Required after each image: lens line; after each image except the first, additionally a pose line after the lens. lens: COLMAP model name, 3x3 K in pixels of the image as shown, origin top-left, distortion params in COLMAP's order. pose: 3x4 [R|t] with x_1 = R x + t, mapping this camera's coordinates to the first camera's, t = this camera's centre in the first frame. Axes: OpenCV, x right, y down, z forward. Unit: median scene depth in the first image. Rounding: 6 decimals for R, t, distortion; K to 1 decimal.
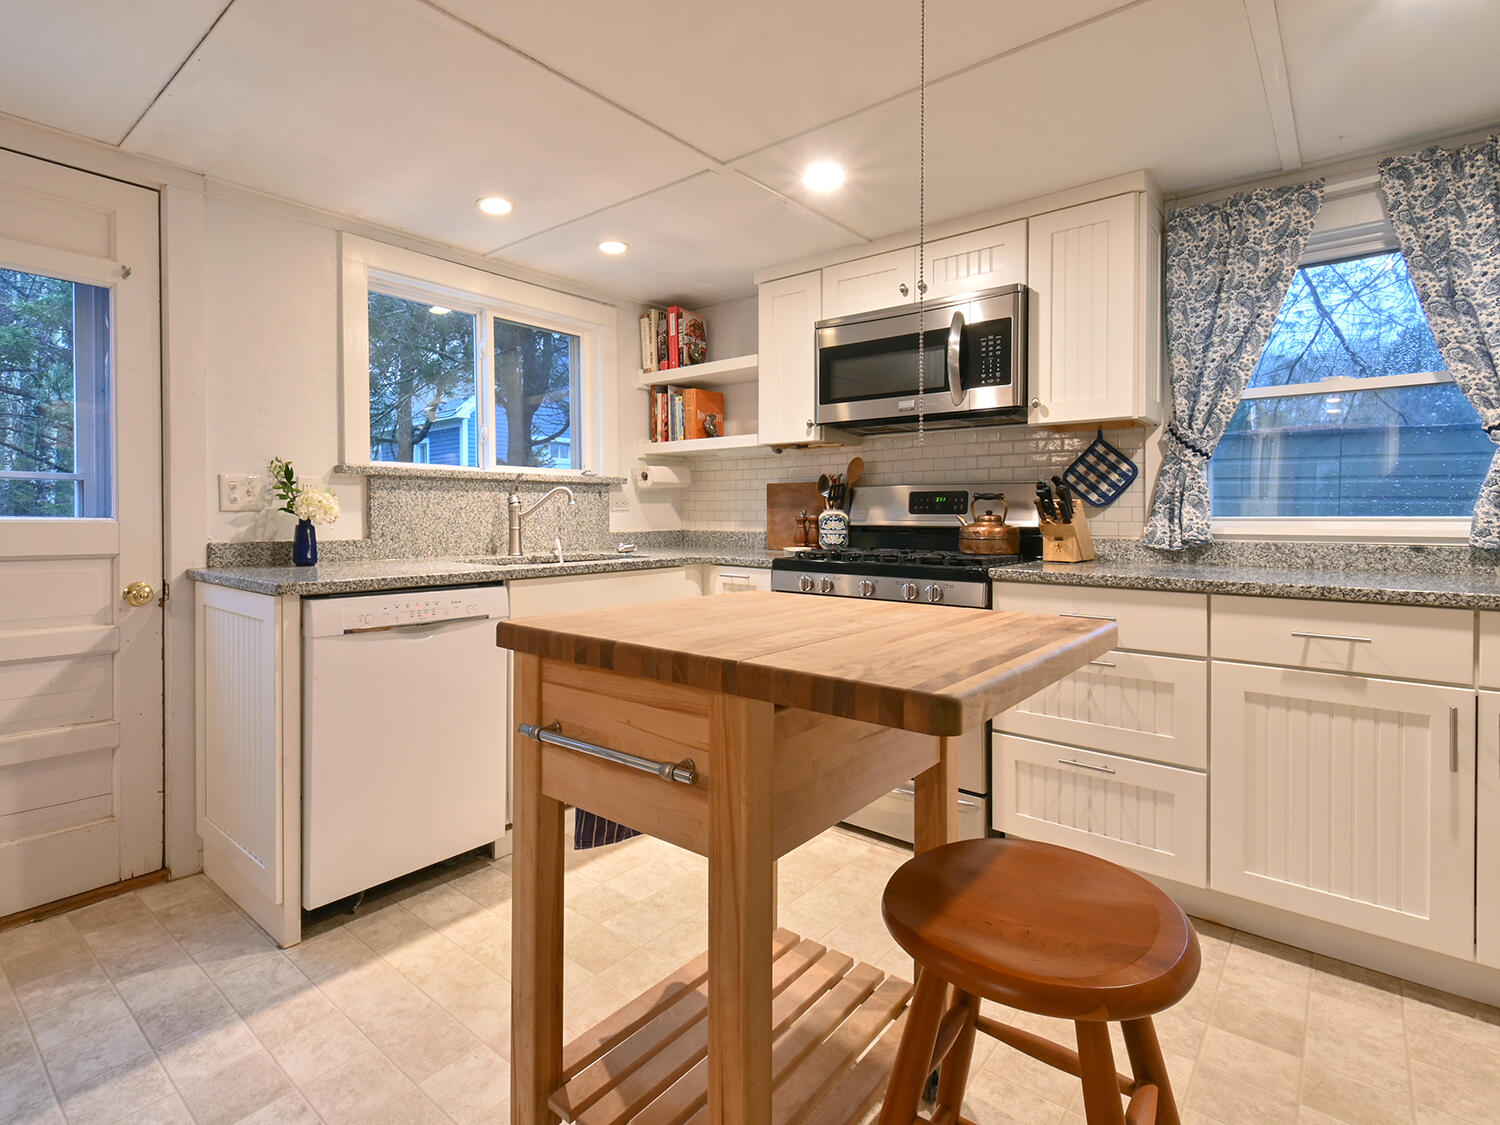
lens RADIAL K [[768.9, 0, 622.1], [0, 768.9, 555.2], [0, 0, 1]] dist [0.002970, -0.000523]
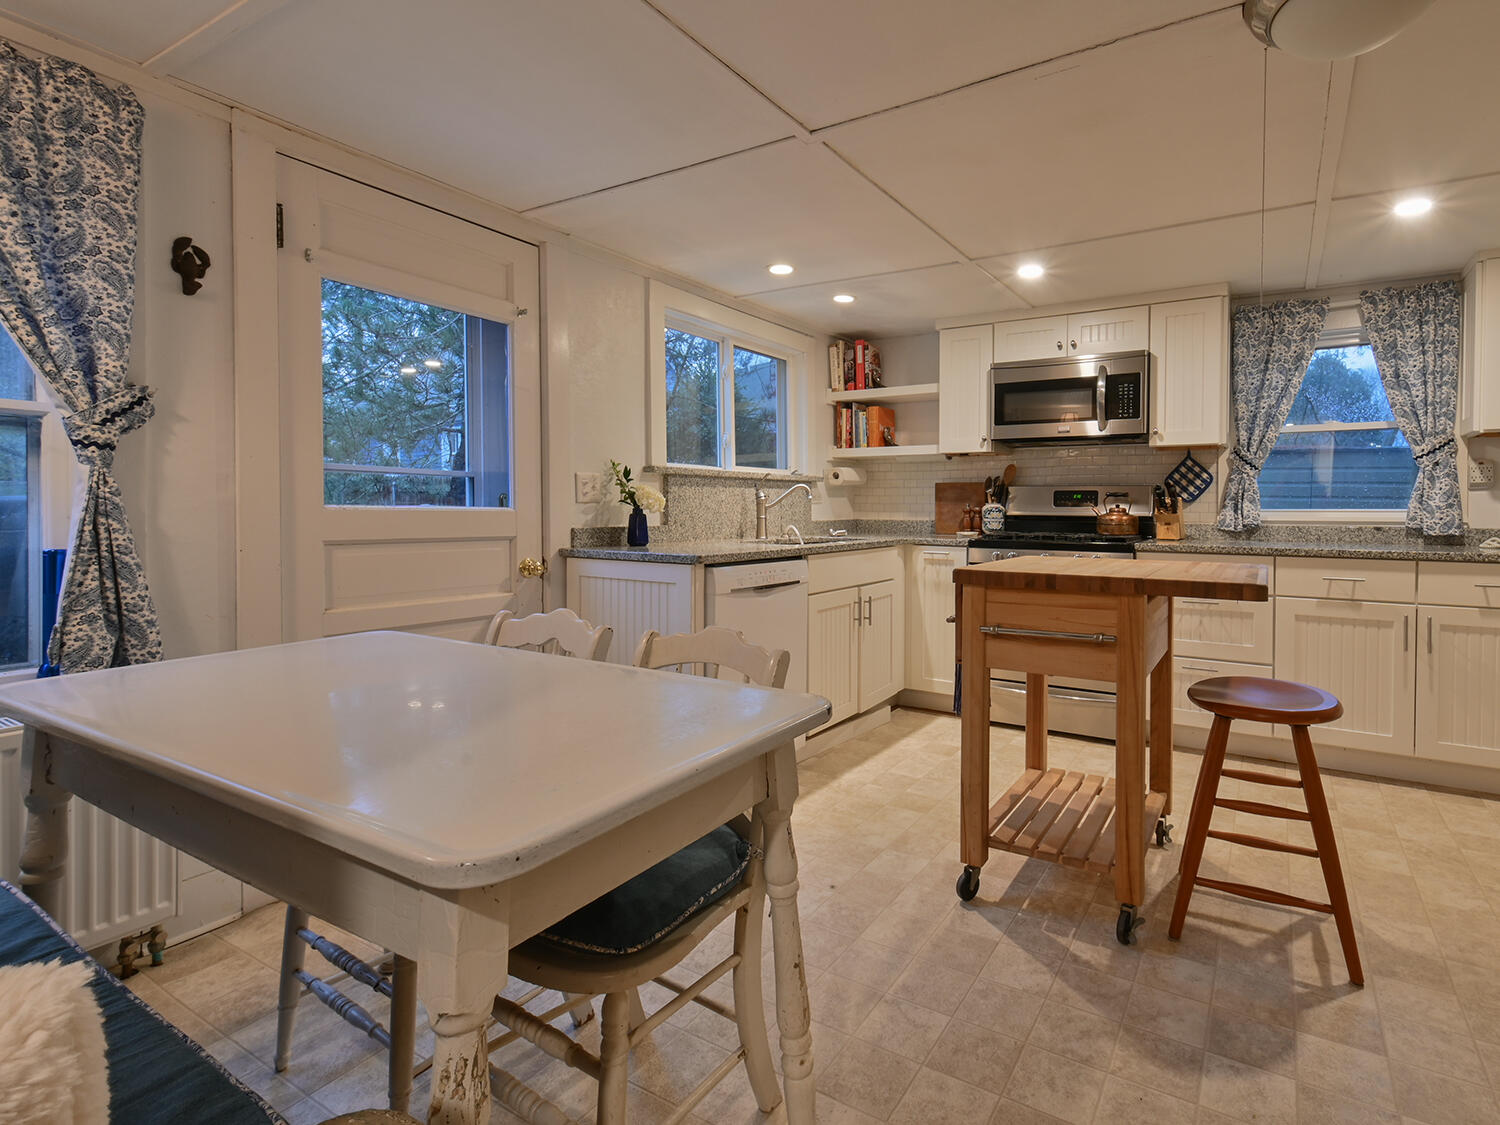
lens RADIAL K [[808.8, 0, 750.0], [0, 808.8, 562.5], [0, 0, 1]] dist [0.004332, 0.001856]
pose [[0.980002, -0.009927, 0.198739, -0.512167], [0.006831, 0.999845, 0.016257, 0.021276], [-0.198869, -0.014574, 0.979918, -0.353946]]
